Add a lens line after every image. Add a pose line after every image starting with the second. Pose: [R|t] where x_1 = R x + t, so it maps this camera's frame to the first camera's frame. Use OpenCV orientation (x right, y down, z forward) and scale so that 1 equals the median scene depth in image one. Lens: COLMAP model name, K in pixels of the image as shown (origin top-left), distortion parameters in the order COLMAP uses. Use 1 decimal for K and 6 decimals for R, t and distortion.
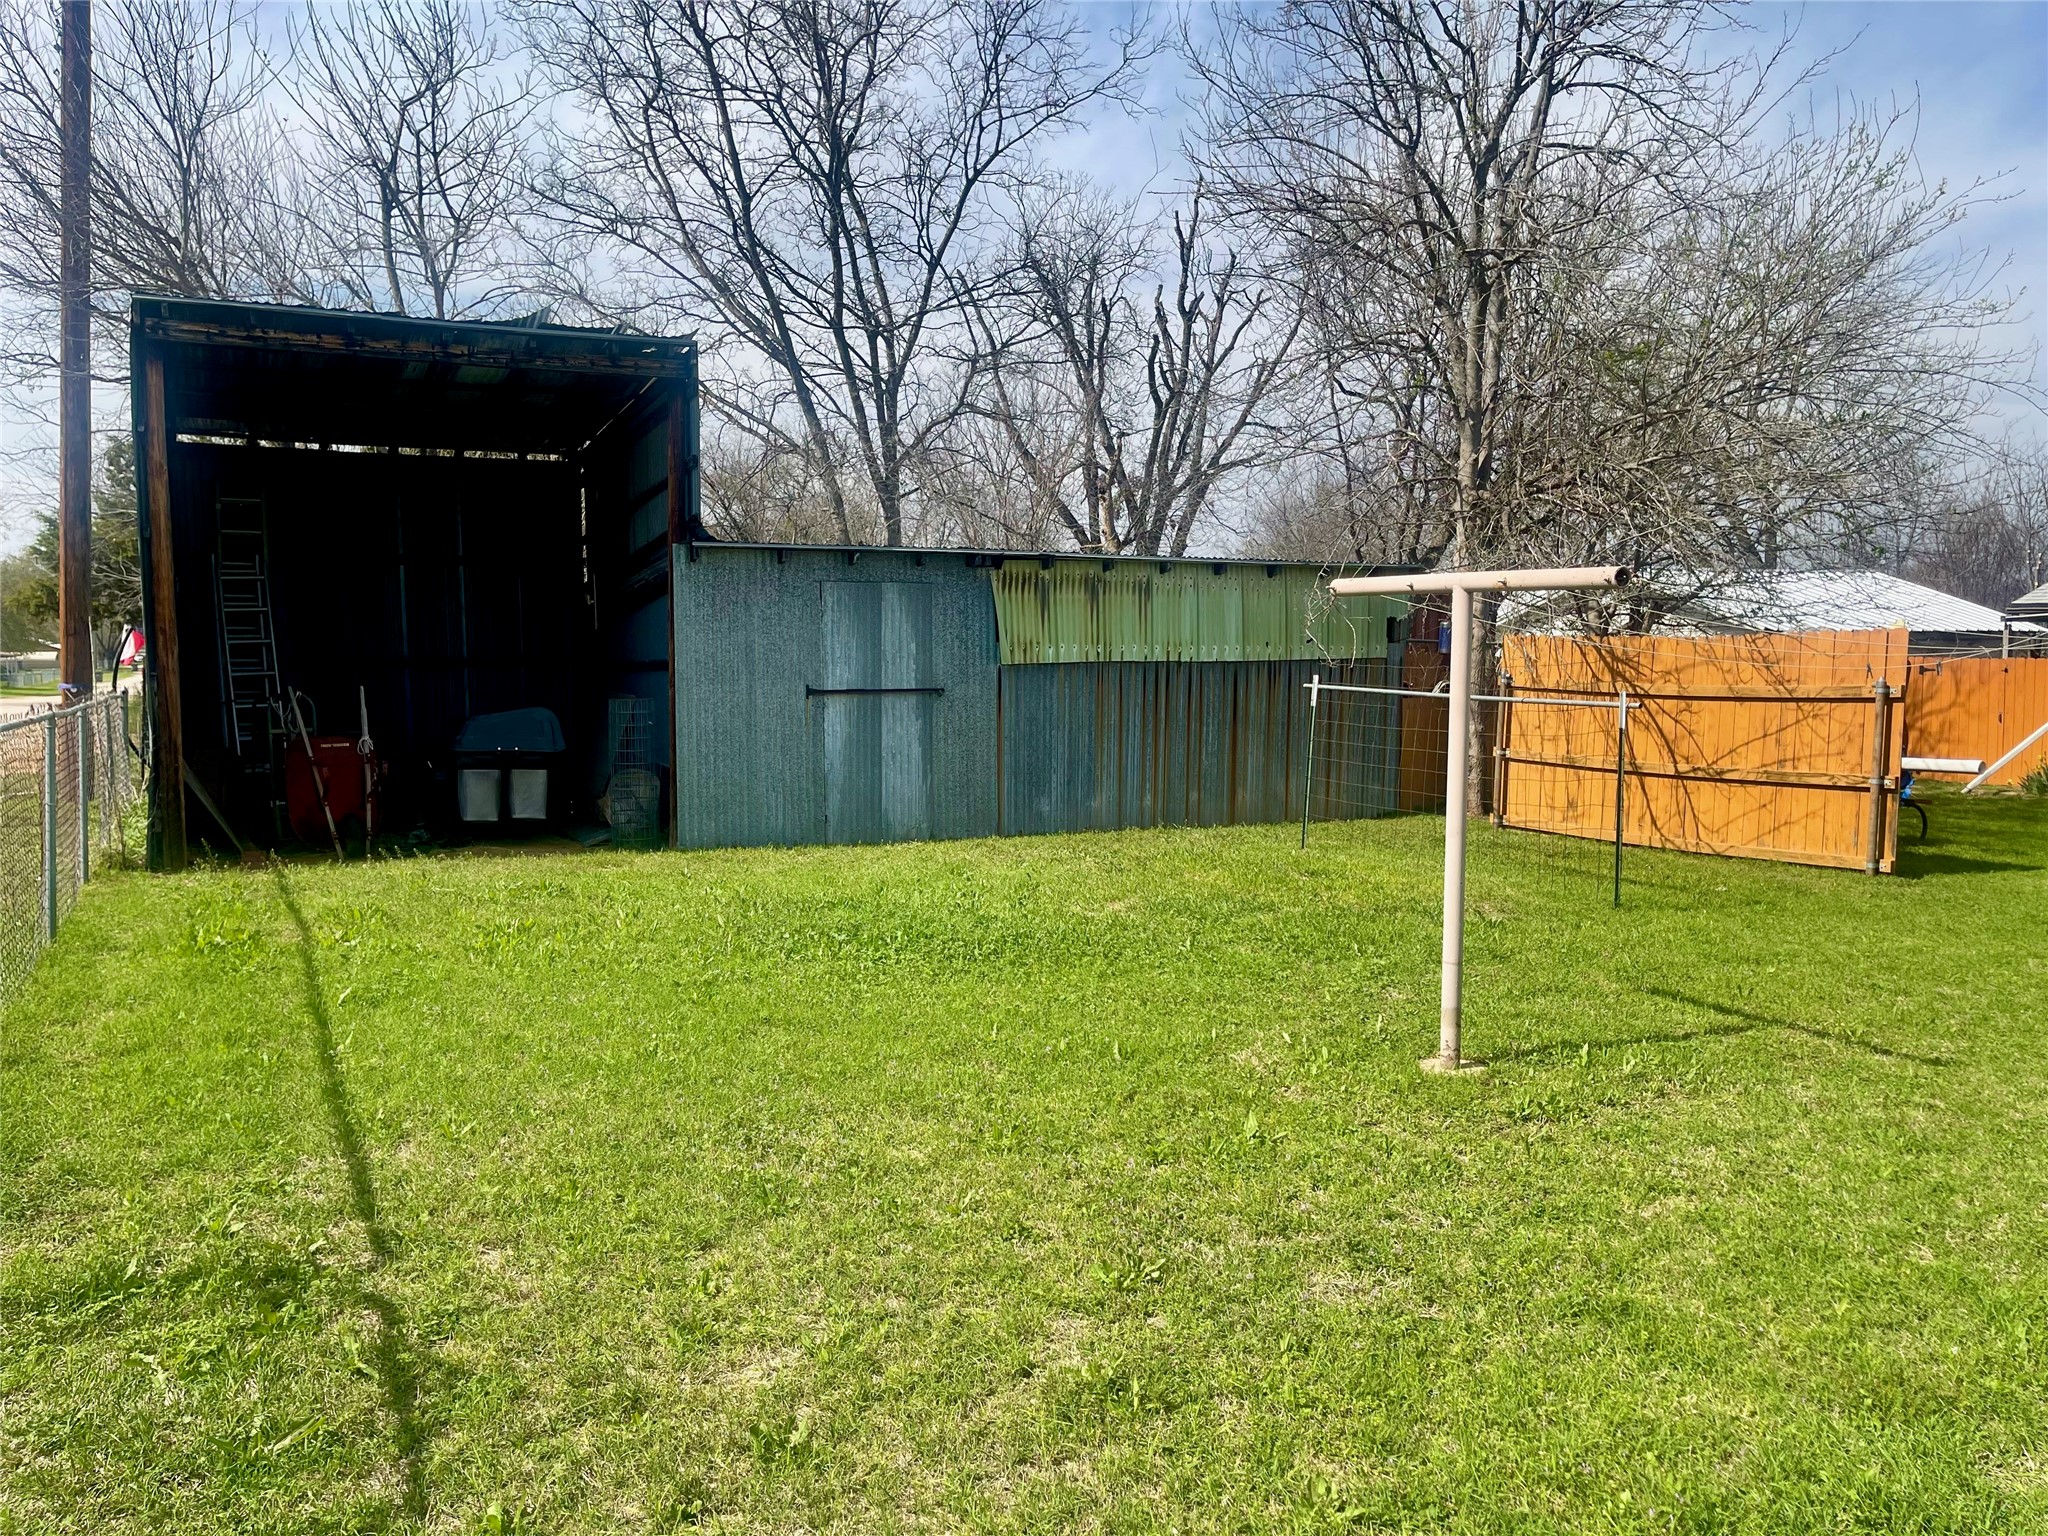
lens RADIAL K [[1557.2, 0, 1027.5], [0, 1557.2, 768.5], [0, 0, 1]] dist [0.030868, -0.004568]
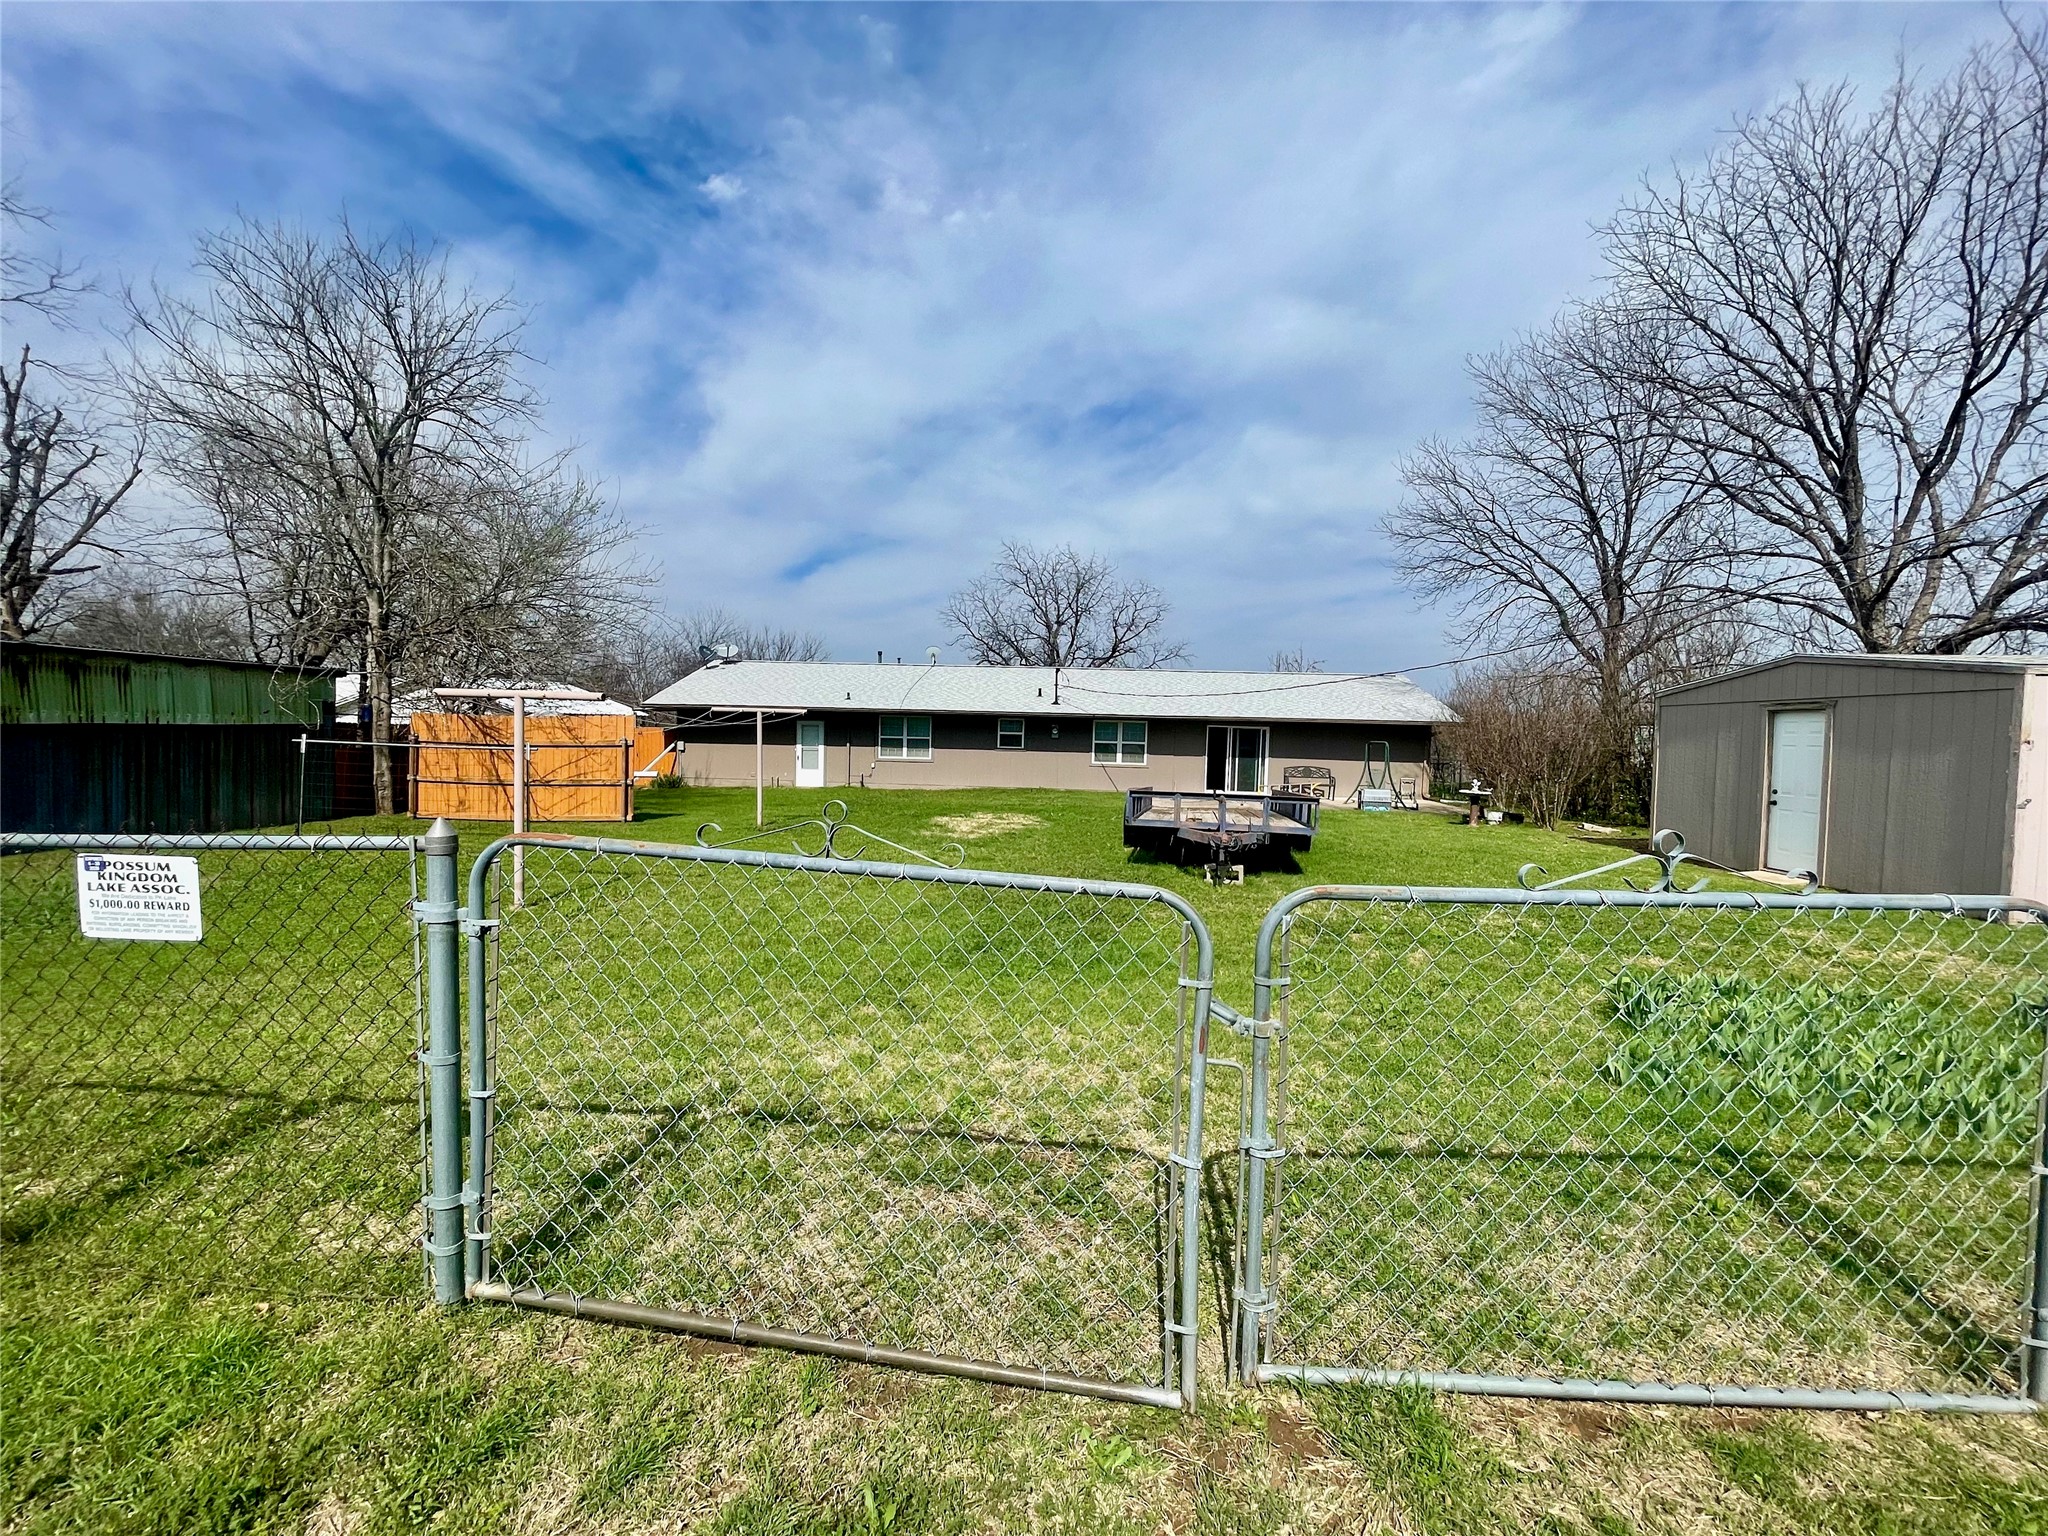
lens RADIAL K [[824.3, 0, 1030.6], [0, 824.3, 767.9], [0, 0, 1]] dist [0.000779, 0.000065]
pose [[0.512303, -0.031442, 0.858229, -0.151546], [0.048925, 0.998775, 0.007386, 0.006969], [-0.857410, 0.038205, 0.513214, -0.102404]]
